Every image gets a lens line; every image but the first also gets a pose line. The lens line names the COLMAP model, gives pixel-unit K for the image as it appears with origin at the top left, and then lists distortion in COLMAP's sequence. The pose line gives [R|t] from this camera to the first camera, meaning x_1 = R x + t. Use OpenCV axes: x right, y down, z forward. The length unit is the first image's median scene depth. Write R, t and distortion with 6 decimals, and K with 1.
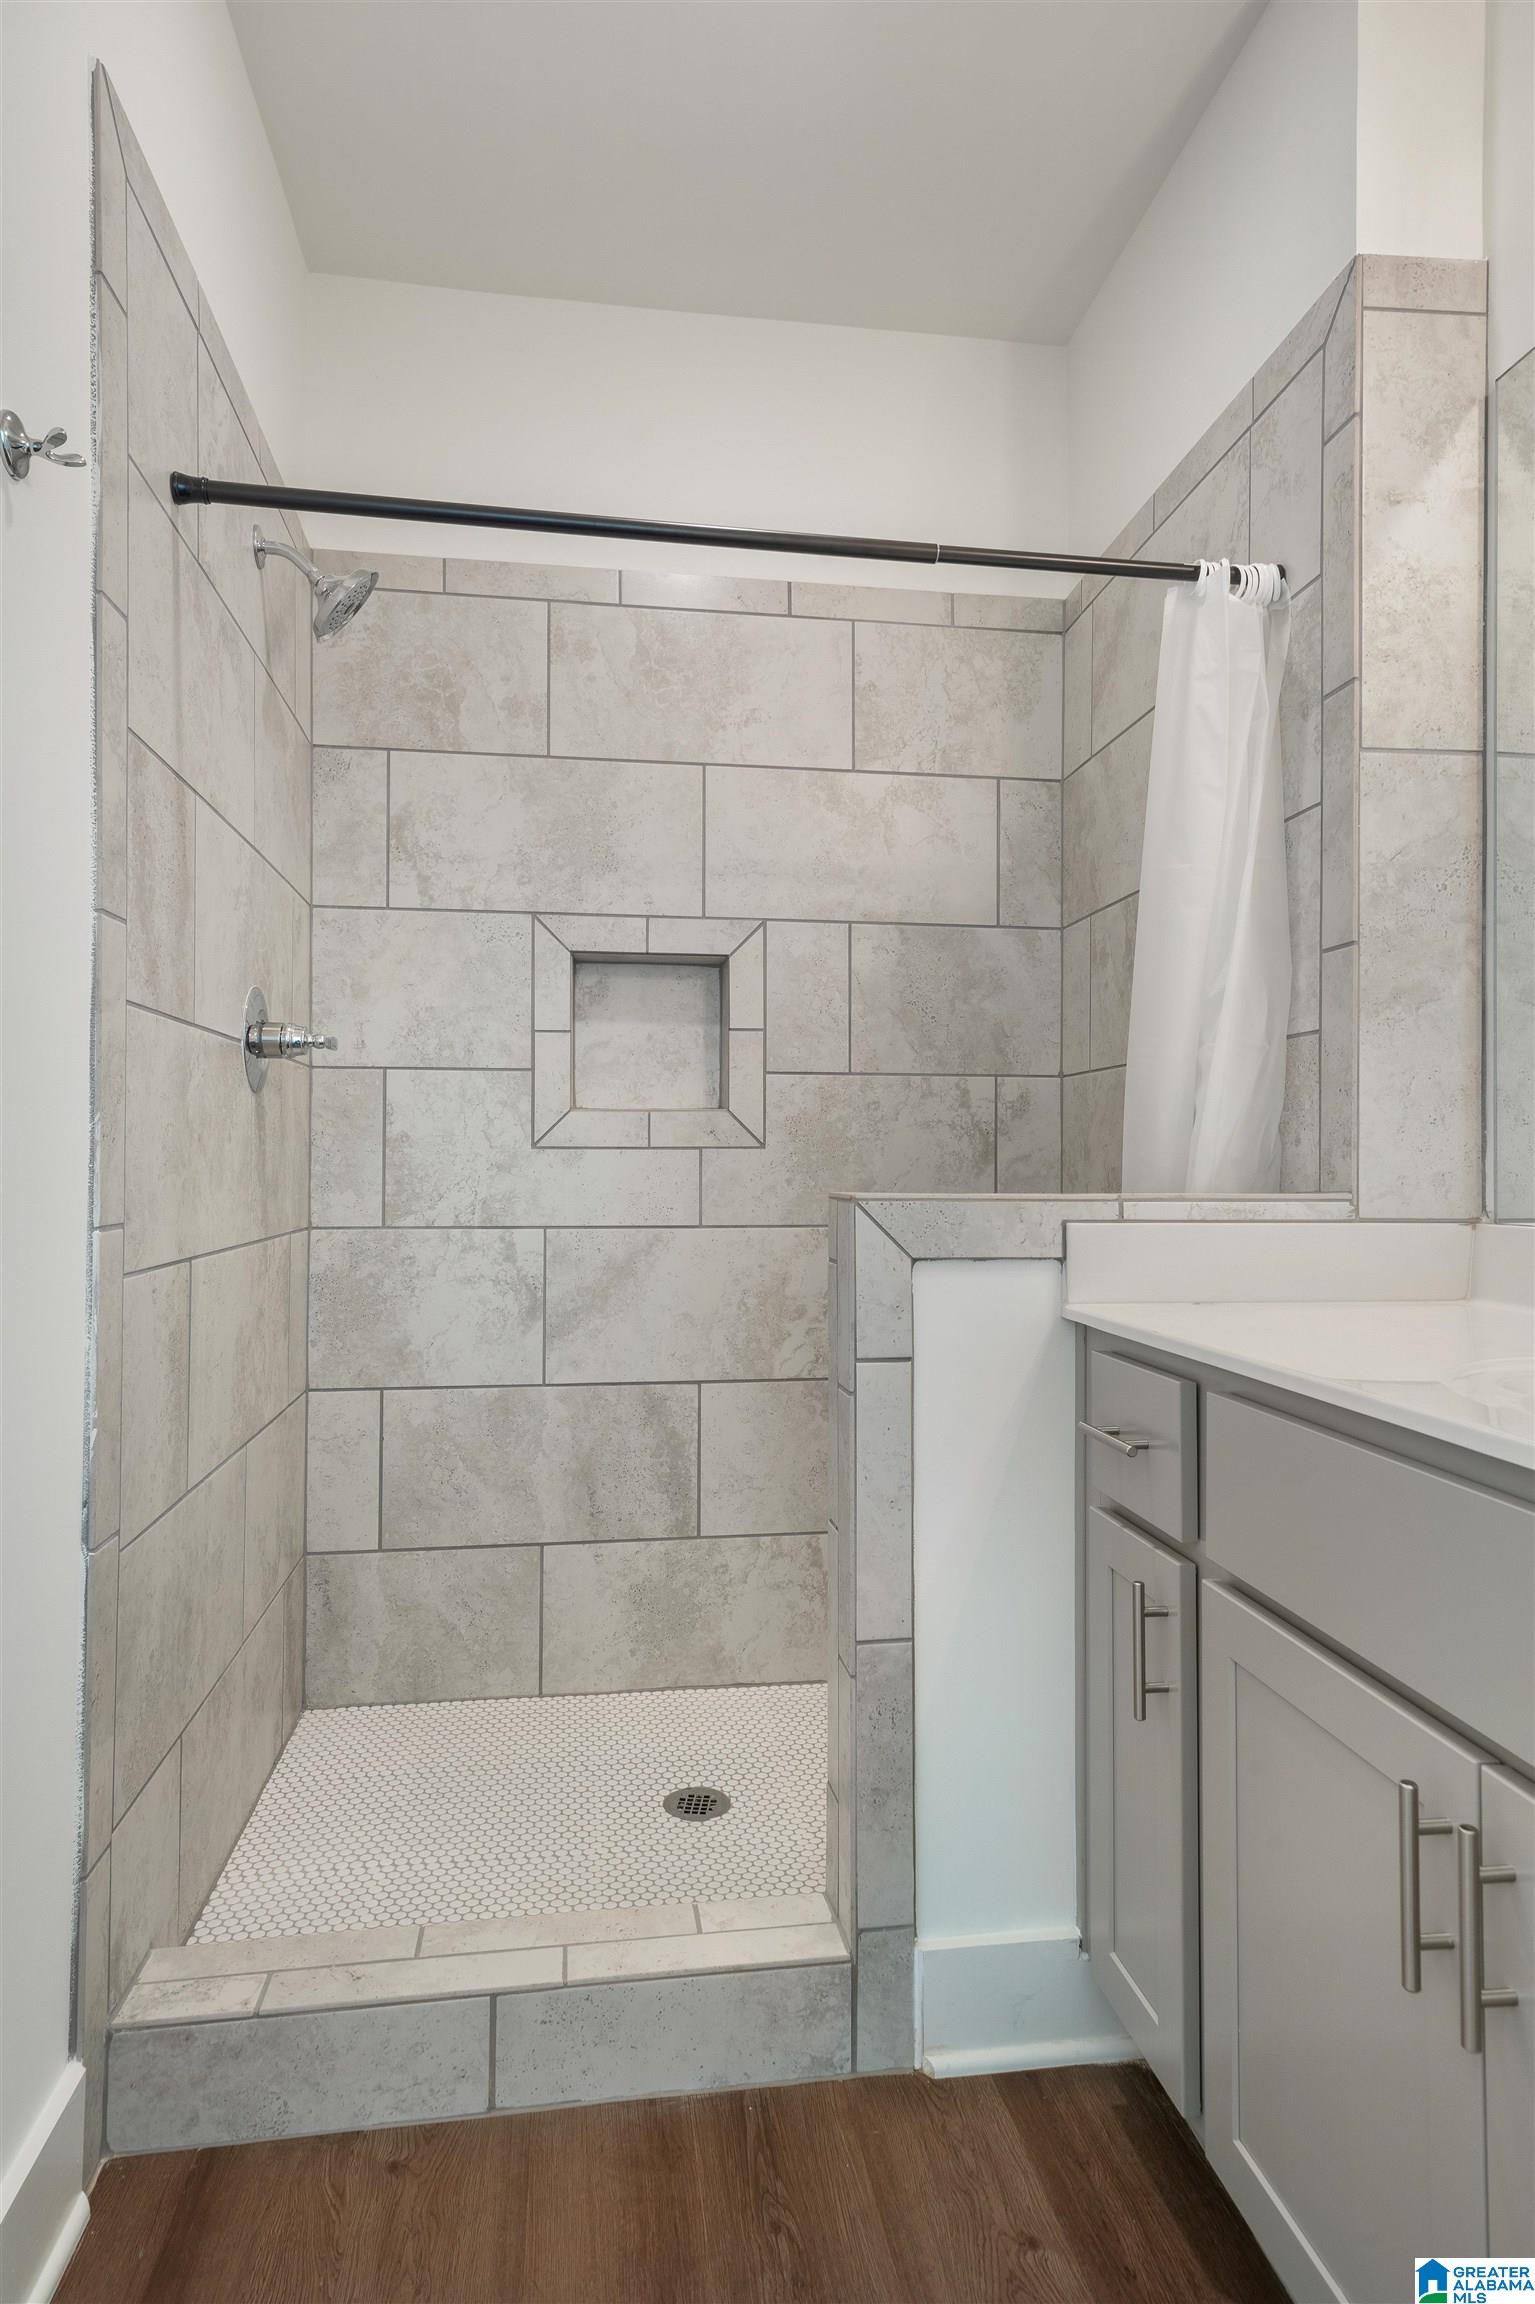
lens RADIAL K [[1311.2, 0, 771.0], [0, 1311.2, 1154.1], [0, 0, 1]] dist [0.040083, 0.003233]
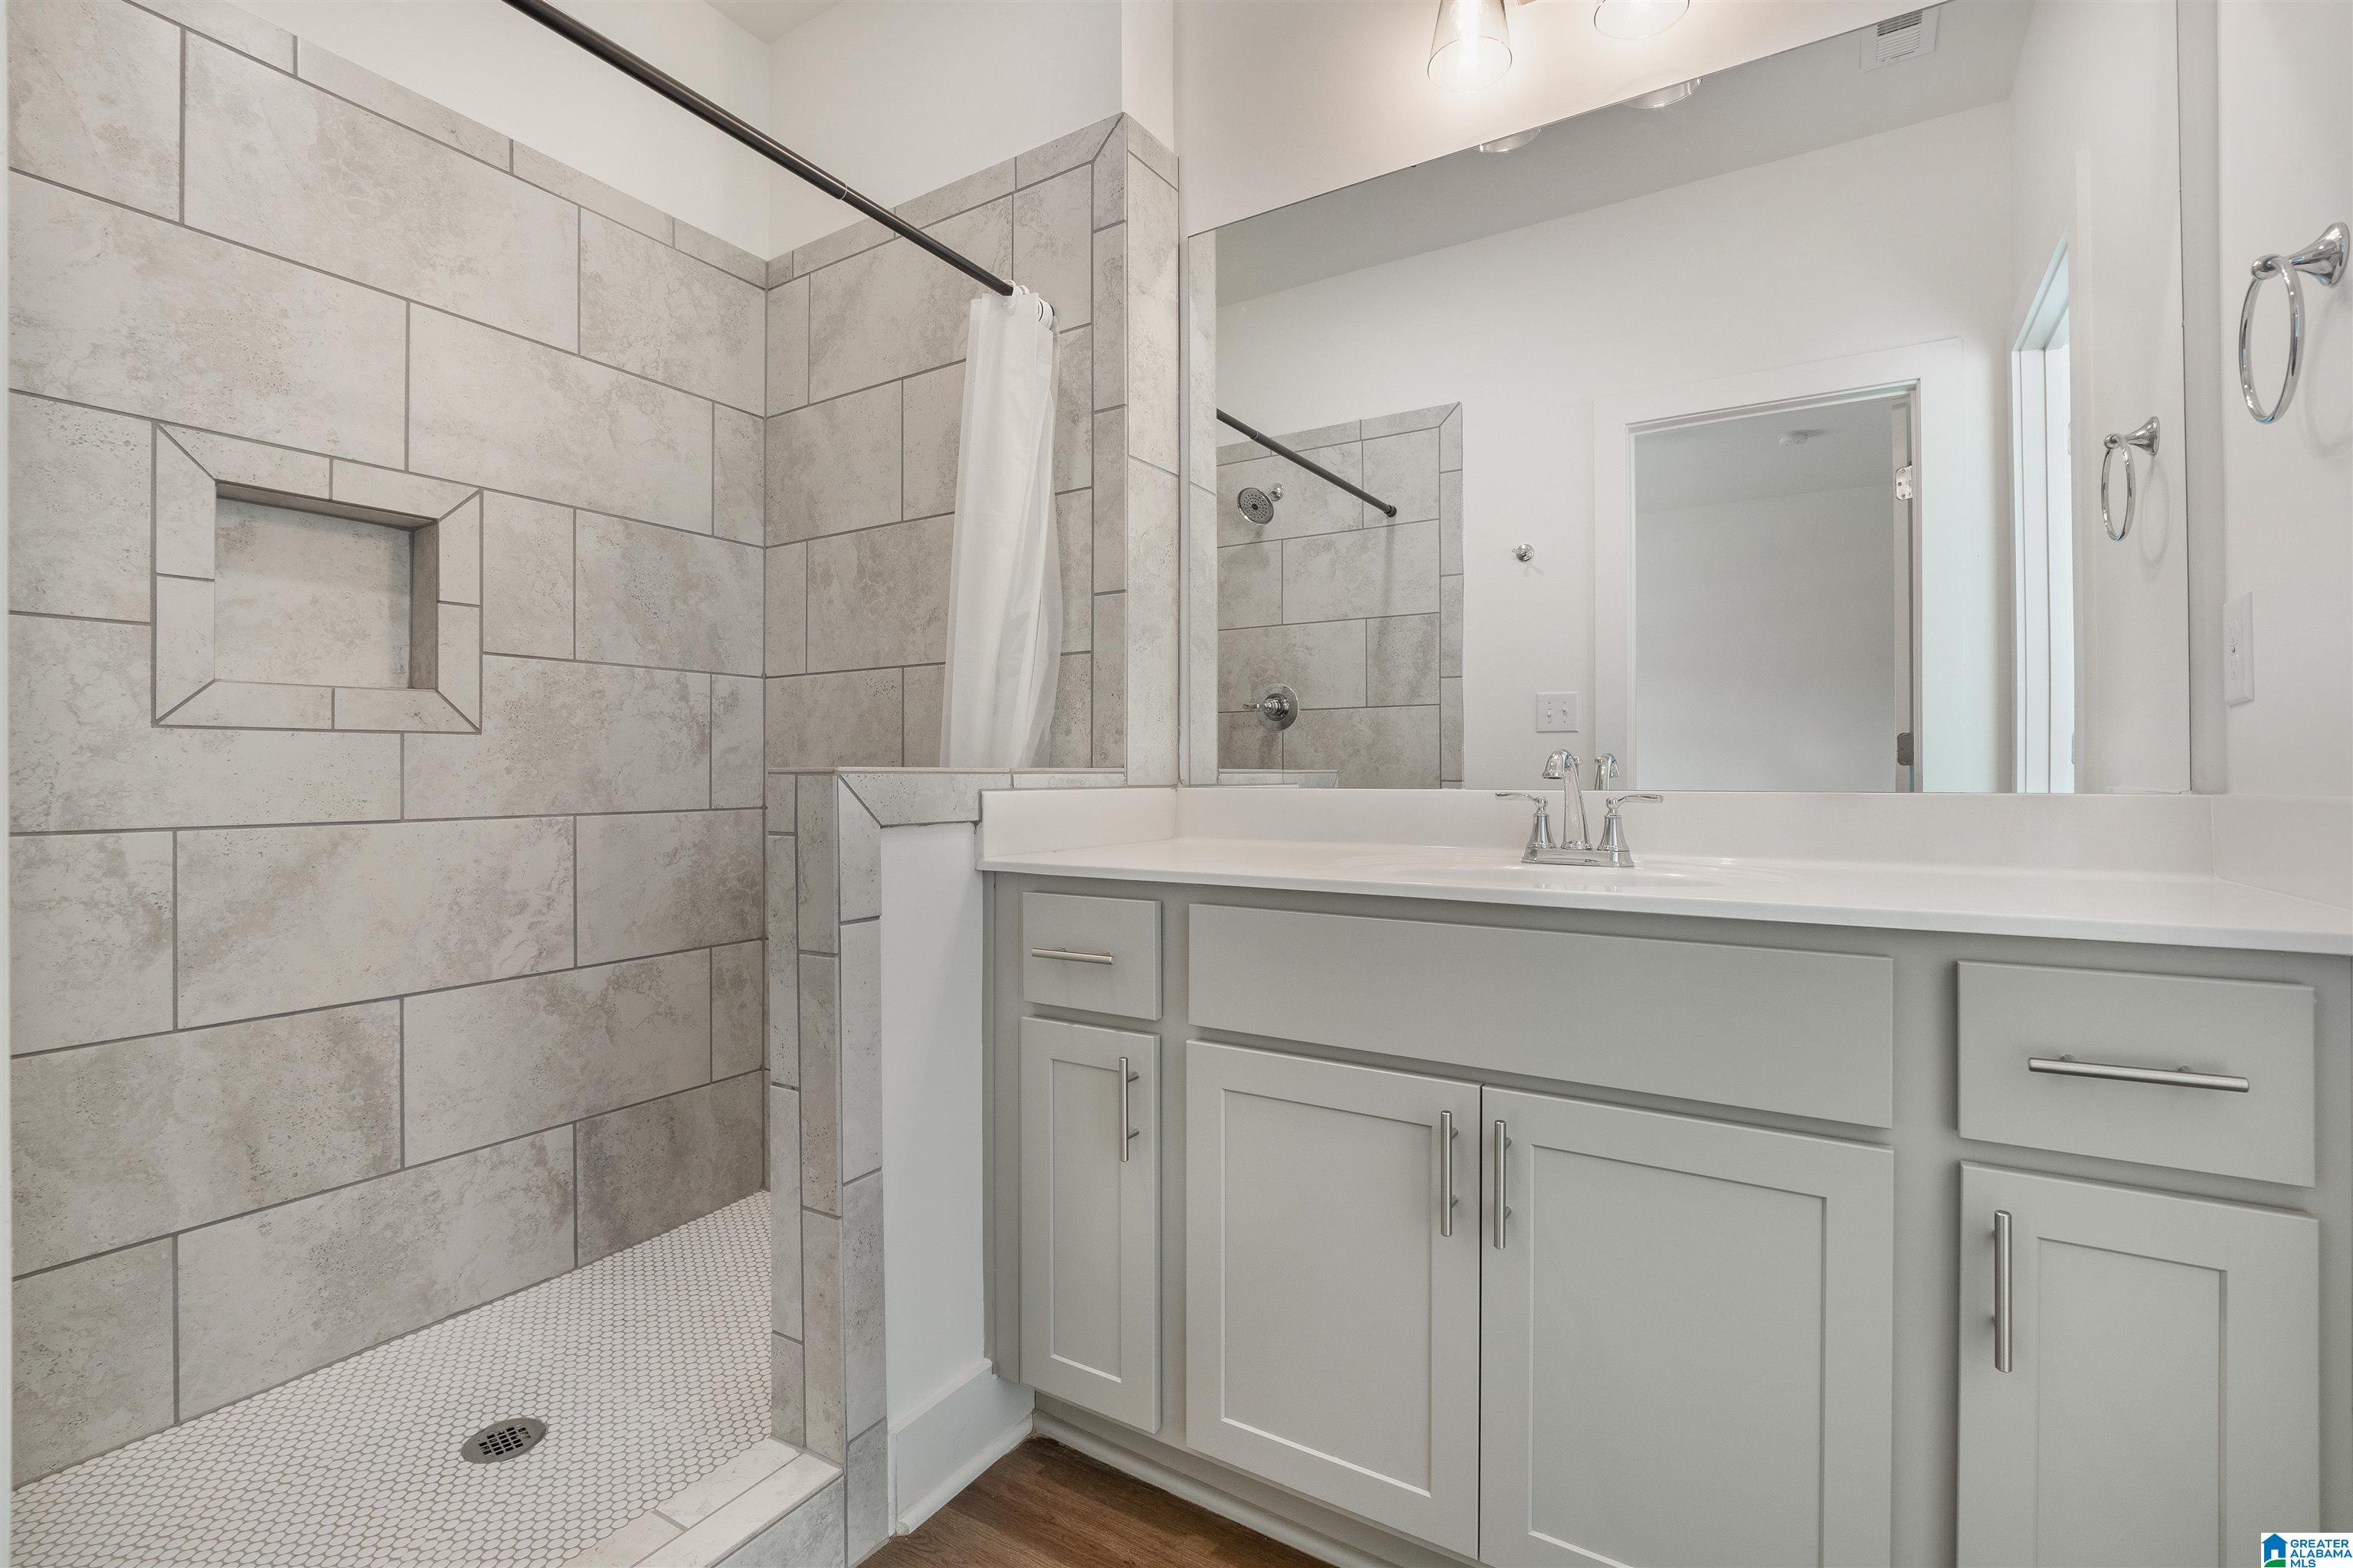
lens RADIAL K [[1041.0, 0, 1171.8], [0, 1041.0, 775.3], [0, 0, 1]] dist [-0.008104, 0.002097]
pose [[0.657603, -0.007481, 0.753328, -0.246176], [-0.000349, 0.999948, 0.010235, 0.017661], [-0.753365, -0.006994, 0.657566, 0.153552]]
